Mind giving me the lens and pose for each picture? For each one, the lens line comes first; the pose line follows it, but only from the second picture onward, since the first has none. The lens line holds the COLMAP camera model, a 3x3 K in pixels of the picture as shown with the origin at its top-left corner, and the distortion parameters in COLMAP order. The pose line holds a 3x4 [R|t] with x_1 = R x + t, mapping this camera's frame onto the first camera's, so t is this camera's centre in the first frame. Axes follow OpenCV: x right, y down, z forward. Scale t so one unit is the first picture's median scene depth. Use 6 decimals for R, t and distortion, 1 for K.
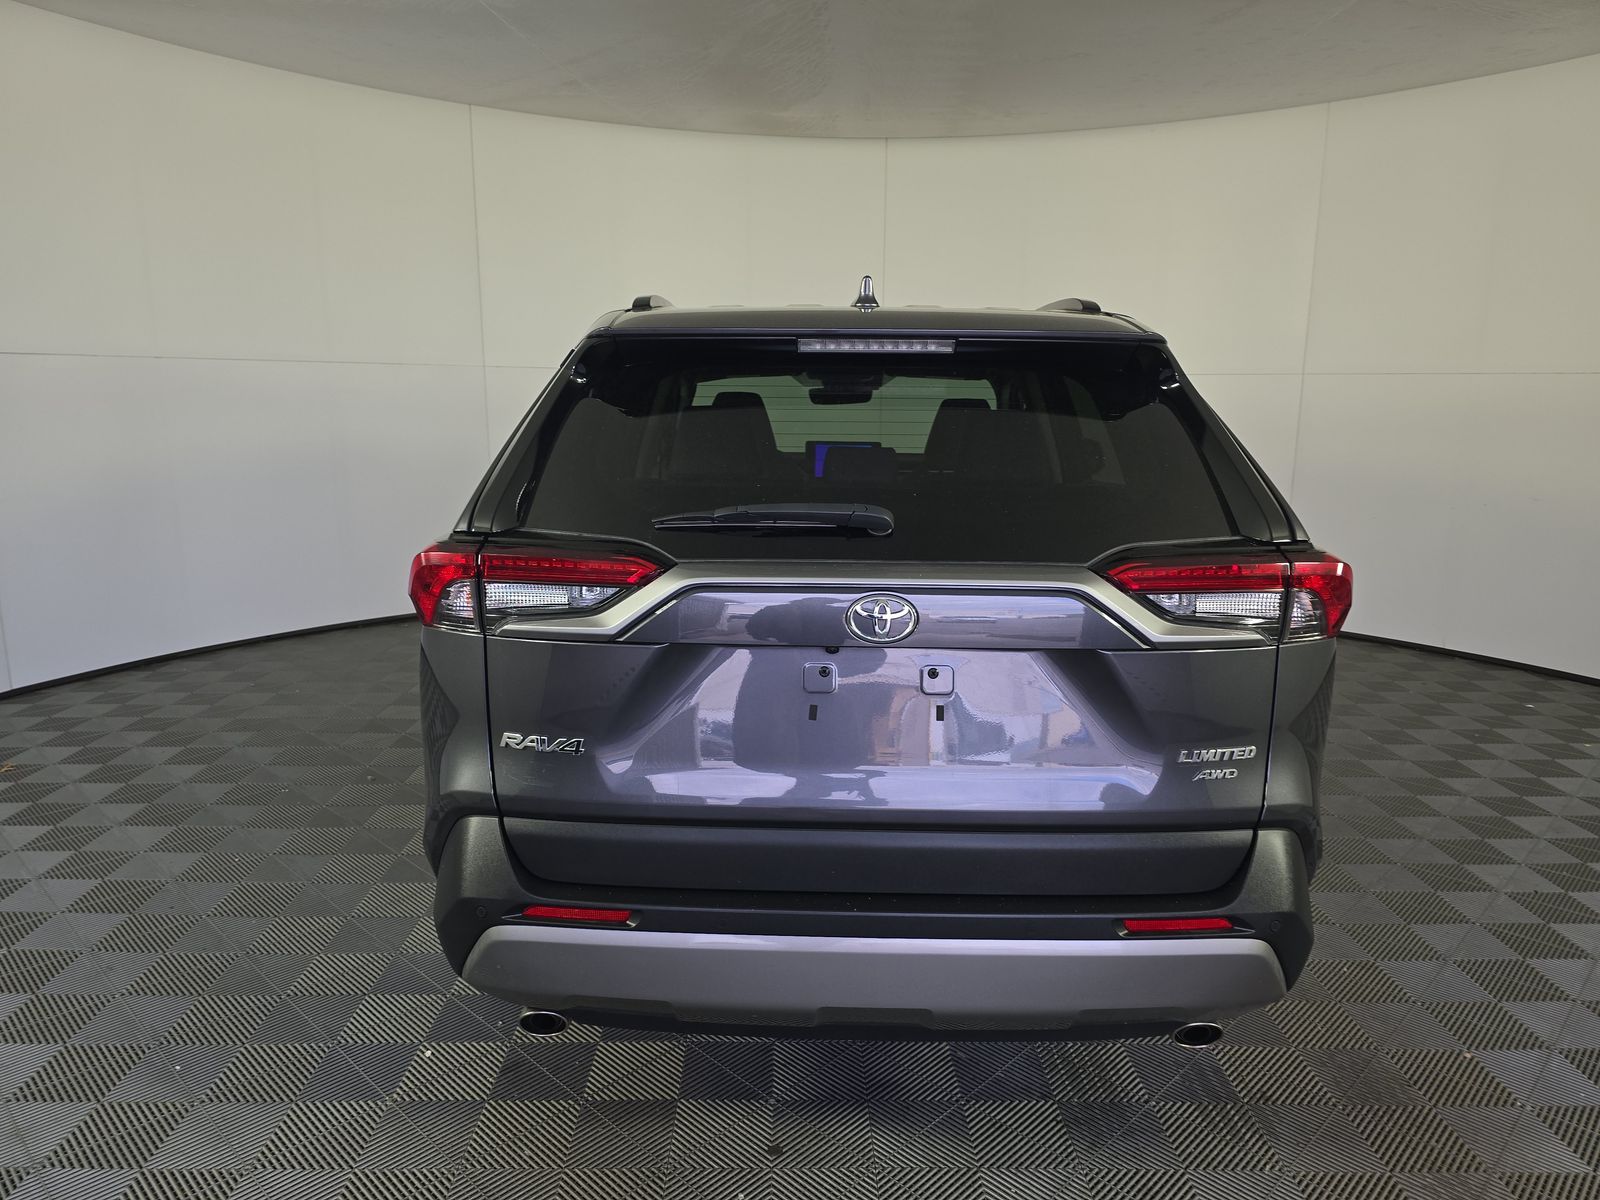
lens RADIAL K [[1035.2, 0, 836.1], [0, 1035.2, 597.3], [0, 0, 1]] dist [0.002294, 0.001498]
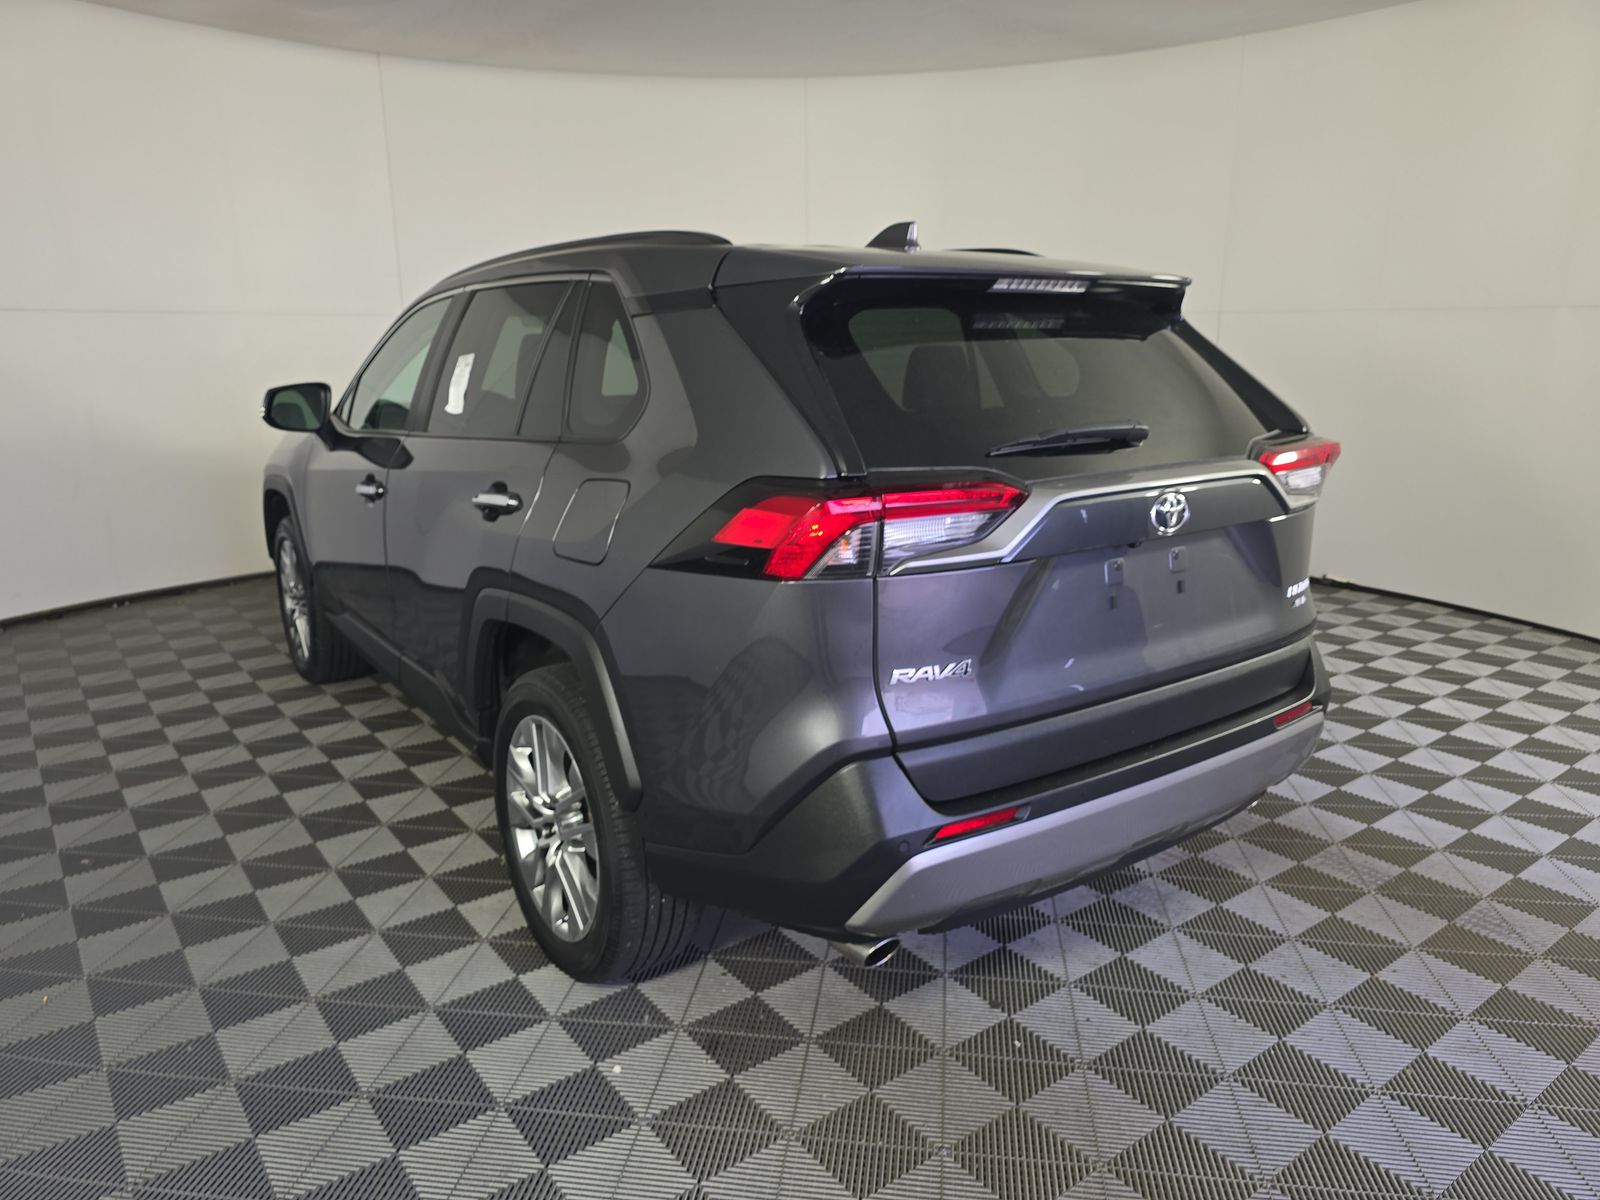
lens RADIAL K [[1073.6, 0, 808.4], [0, 1073.6, 601.5], [0, 0, 1]] dist [0.000827, -0.001852]
pose [[0.789050, -0.161804, 0.592637, -1.008076], [0.138206, 0.986716, 0.085387, -0.036717], [-0.598581, 0.014532, 0.800931, 0.218746]]
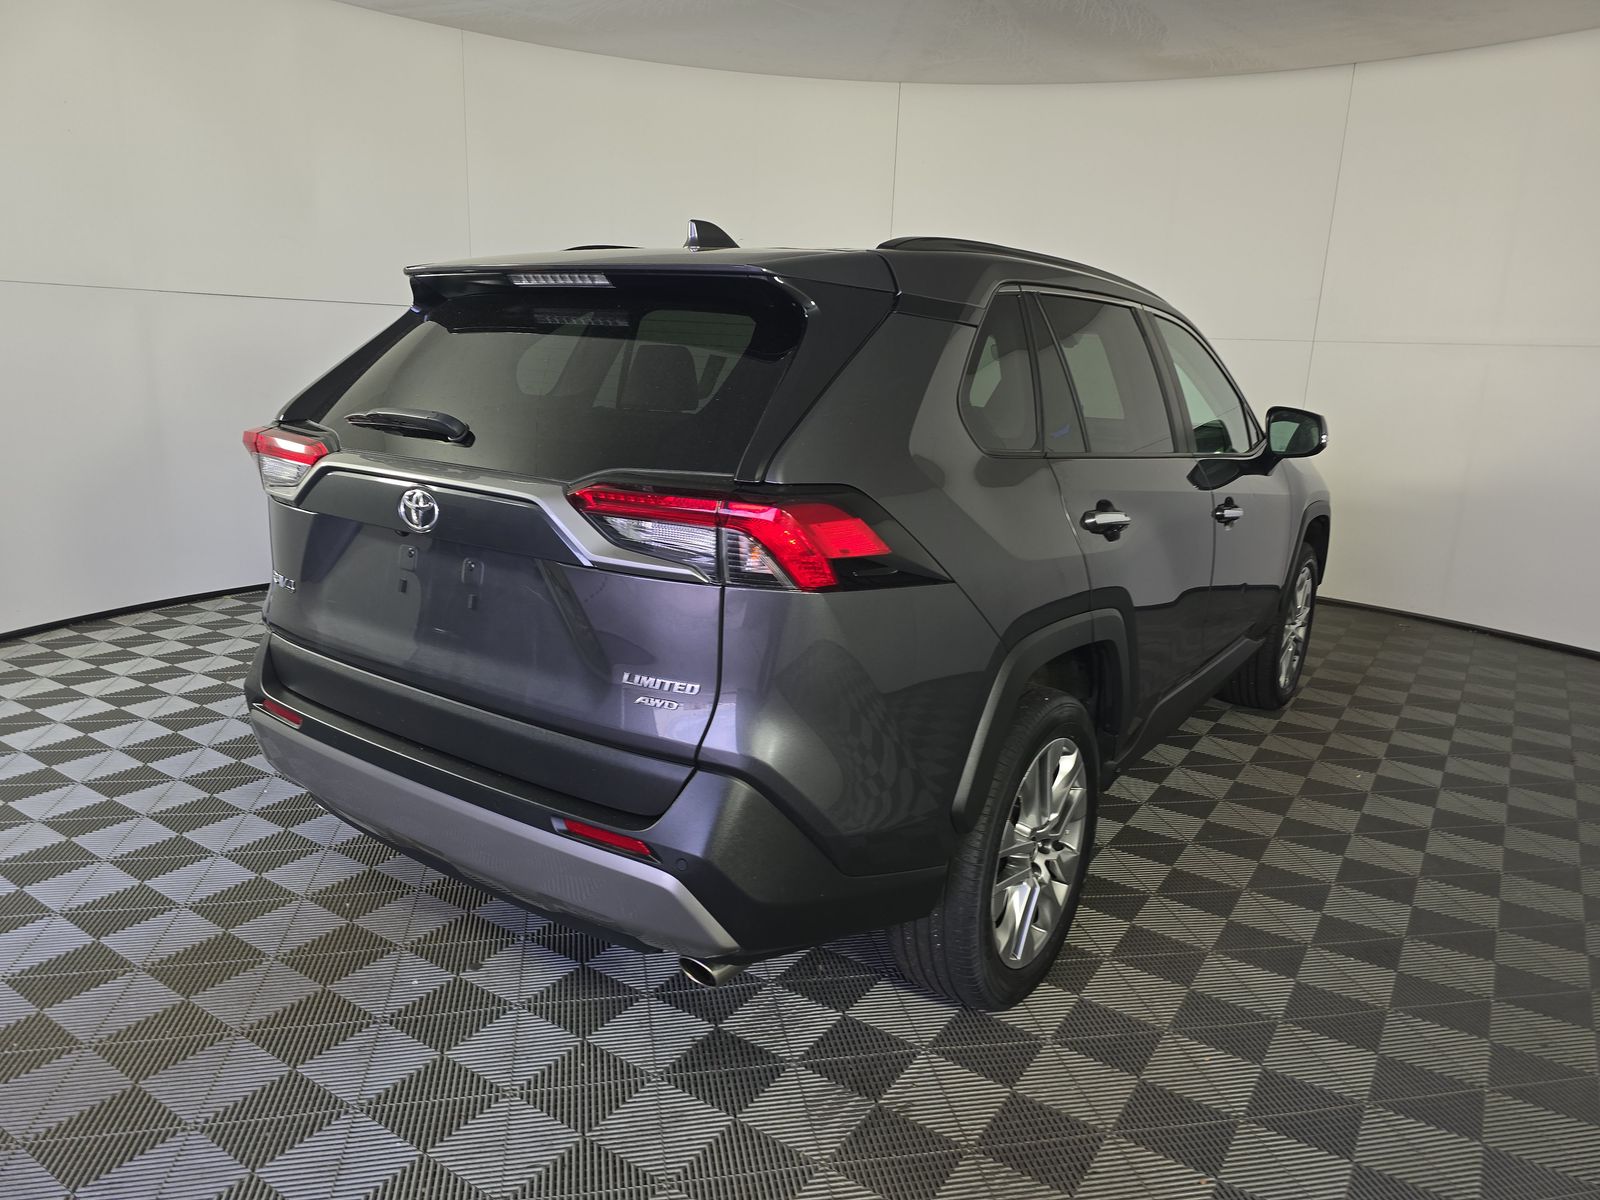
lens RADIAL K [[1073.6, 0, 808.4], [0, 1073.6, 601.5], [0, 0, 1]] dist [0.000827, -0.001852]
pose [[0.847025, 0.147368, -0.510716, 0.928892], [-0.136303, 0.988892, 0.059288, -0.007256], [0.513780, 0.019394, 0.857703, 0.164440]]
